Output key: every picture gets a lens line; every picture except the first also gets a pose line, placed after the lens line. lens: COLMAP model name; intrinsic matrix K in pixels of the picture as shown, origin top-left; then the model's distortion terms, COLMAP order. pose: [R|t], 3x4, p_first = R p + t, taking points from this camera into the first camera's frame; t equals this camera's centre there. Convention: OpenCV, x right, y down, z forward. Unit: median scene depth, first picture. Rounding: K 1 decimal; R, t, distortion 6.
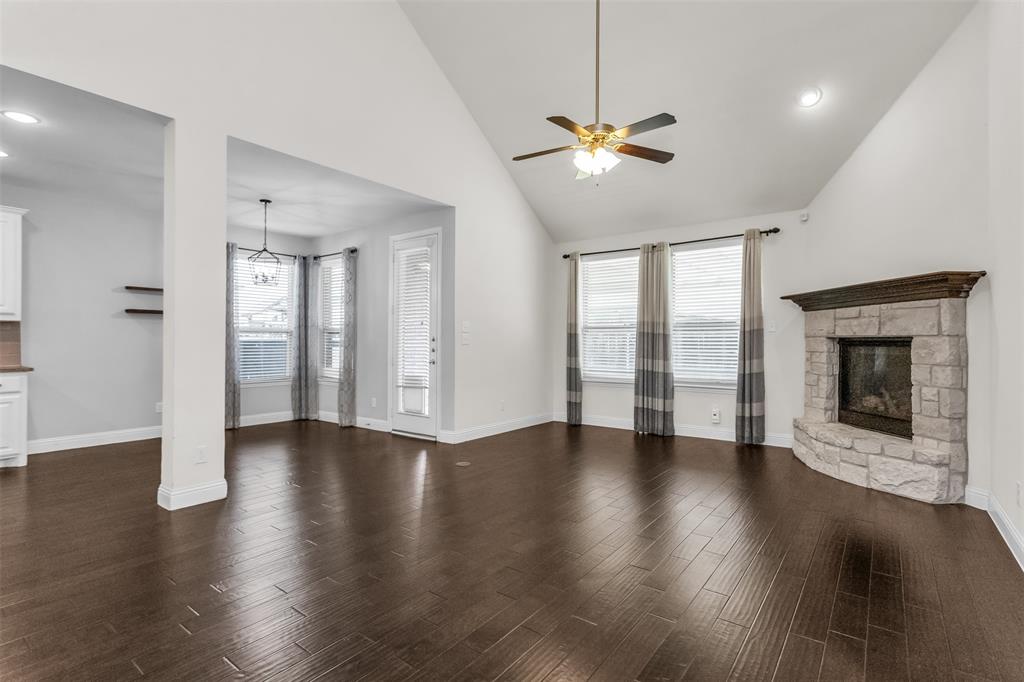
lens RADIAL K [[492.2, 0, 511.0], [0, 492.2, 338.5], [0, 0, 1]] dist [-0.001198, 0.001005]
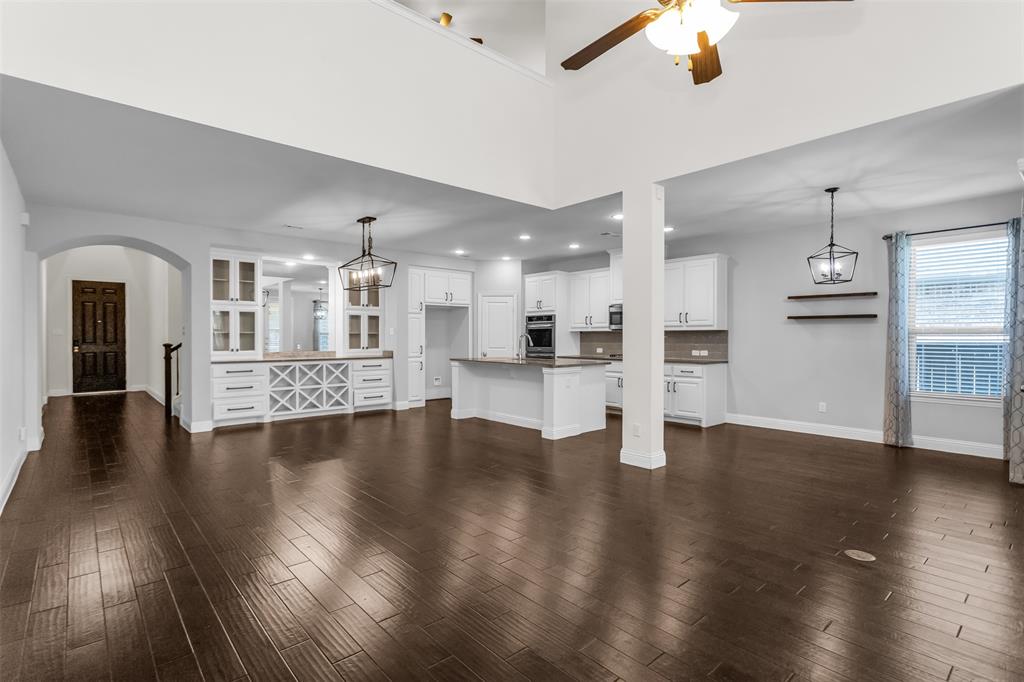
lens RADIAL K [[492.2, 0, 511.0], [0, 492.2, 338.5], [0, 0, 1]] dist [-0.001198, 0.001005]
pose [[-0.196255, 0.000060, -0.980553, 0.489305], [0.004831, 0.999988, -0.000905, -0.010012], [0.980541, -0.004914, -0.196253, 0.593159]]
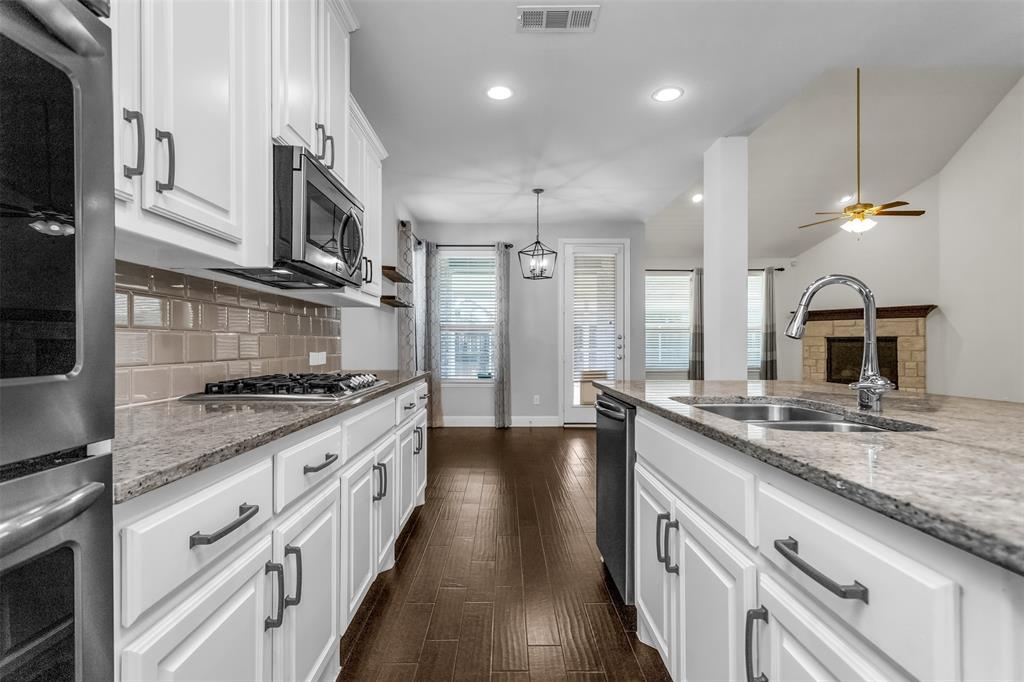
lens RADIAL K [[495.0, 0, 508.9], [0, 495.0, 342.6], [0, 0, 1]] dist [0.000667, 0.000906]
pose [[0.792876, -0.000740, 0.609382, -1.112964], [-0.001235, 0.999995, 0.002821, 0.011638], [-0.609381, -0.002990, 0.792872, 0.270619]]
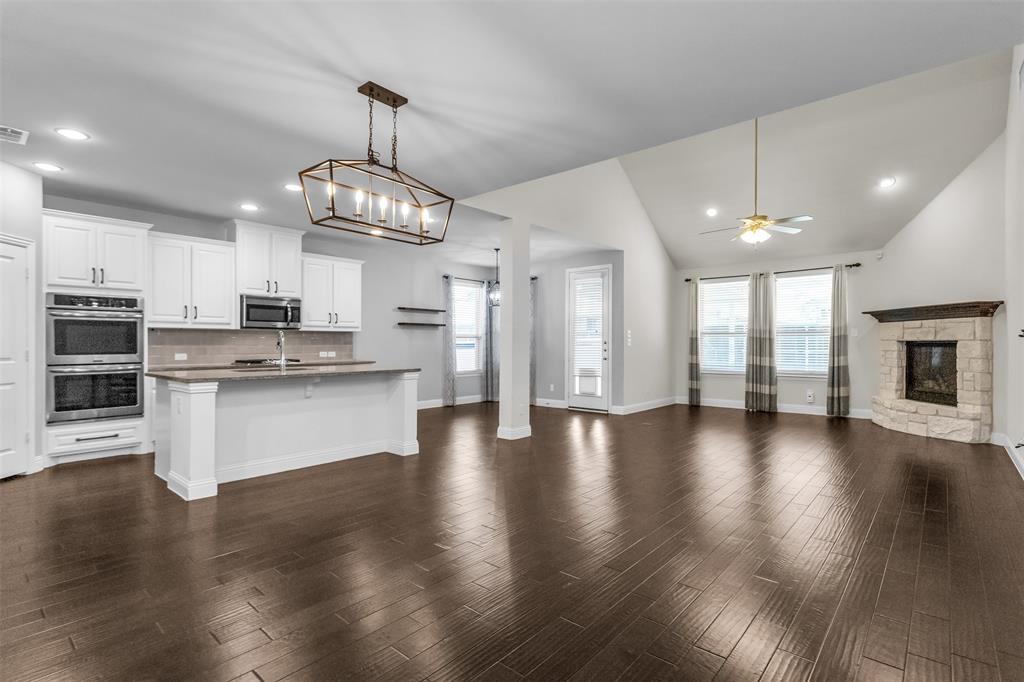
lens RADIAL K [[495.0, 0, 508.9], [0, 495.0, 342.6], [0, 0, 1]] dist [0.000667, 0.000906]
pose [[0.997535, -0.002089, -0.070136, -0.355851], [0.002448, 0.999984, 0.005036, -0.006219], [0.070124, -0.005195, 0.997525, -0.481184]]
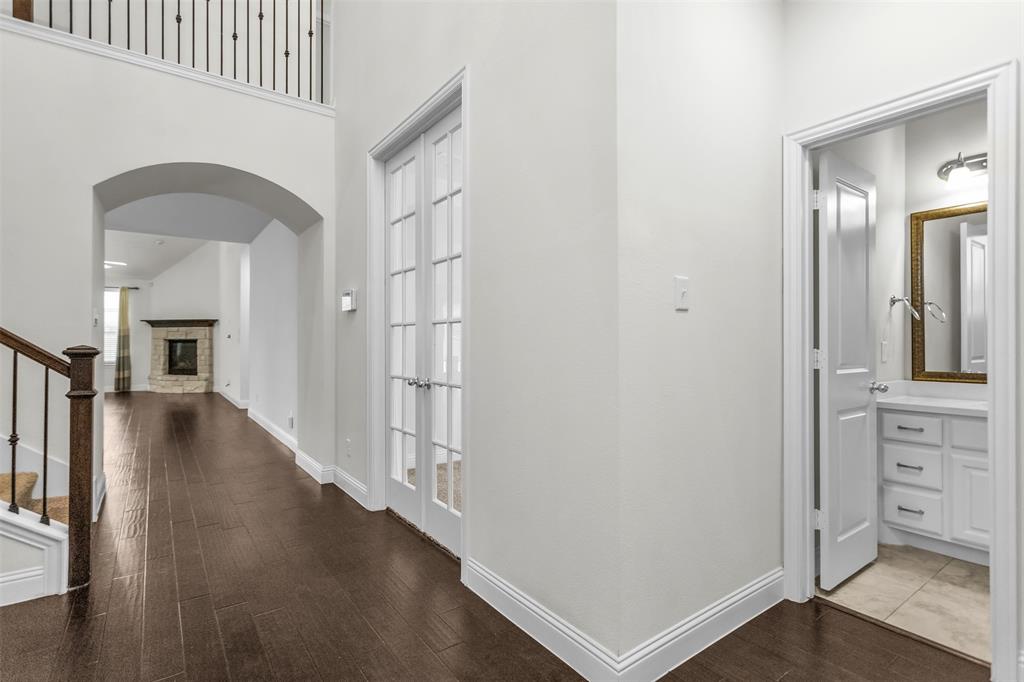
lens RADIAL K [[492.2, 0, 511.0], [0, 492.2, 338.5], [0, 0, 1]] dist [-0.001198, 0.001005]
pose [[0.288537, 0.002195, 0.957466, -1.010854], [-0.003928, 0.999992, -0.001108, -0.008379], [-0.957461, -0.003441, 0.288543, -1.137710]]
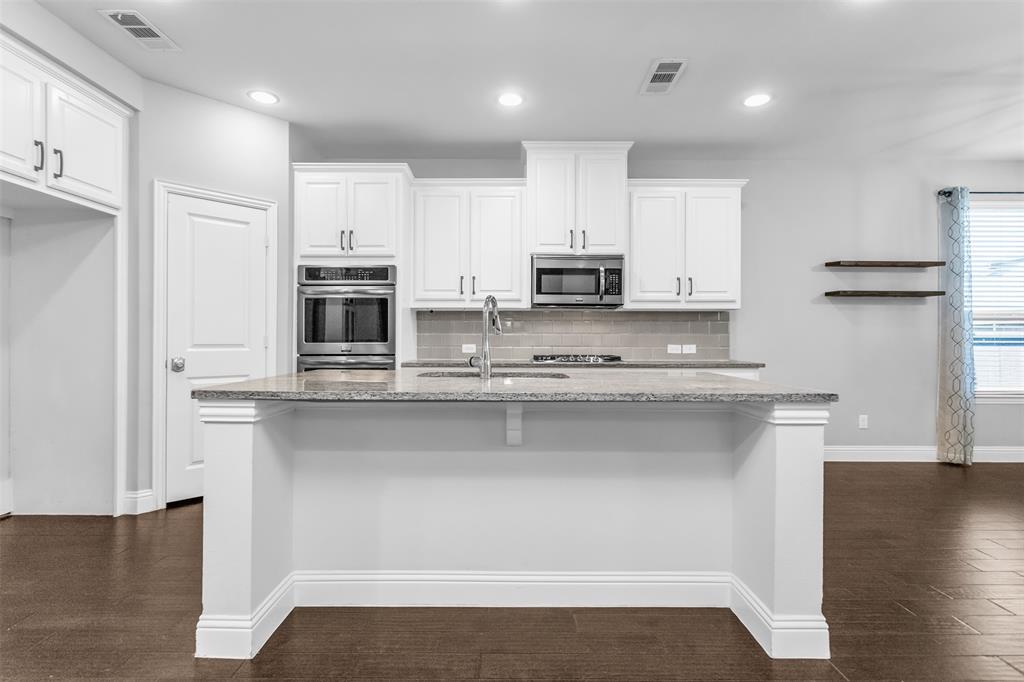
lens RADIAL K [[492.2, 0, 511.0], [0, 492.2, 338.5], [0, 0, 1]] dist [-0.001198, 0.001005]
pose [[0.603554, -0.002876, -0.797317, -0.474498], [0.003070, 0.999994, -0.001283, 0.014171], [0.797316, -0.001674, 0.603560, 0.130178]]
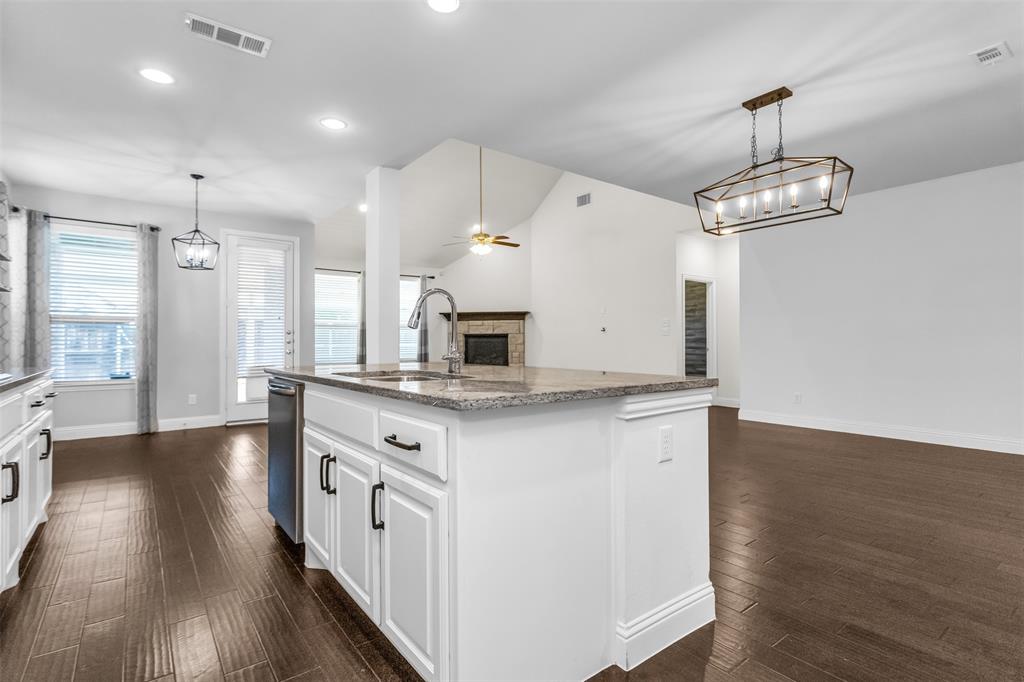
lens RADIAL K [[492.2, 0, 511.0], [0, 492.2, 338.5], [0, 0, 1]] dist [-0.001198, 0.001005]
pose [[0.266204, 0.002408, 0.963914, -1.199667], [-0.001012, 0.999997, -0.002219, 0.019108], [-0.963916, -0.000385, 0.266205, 0.201333]]
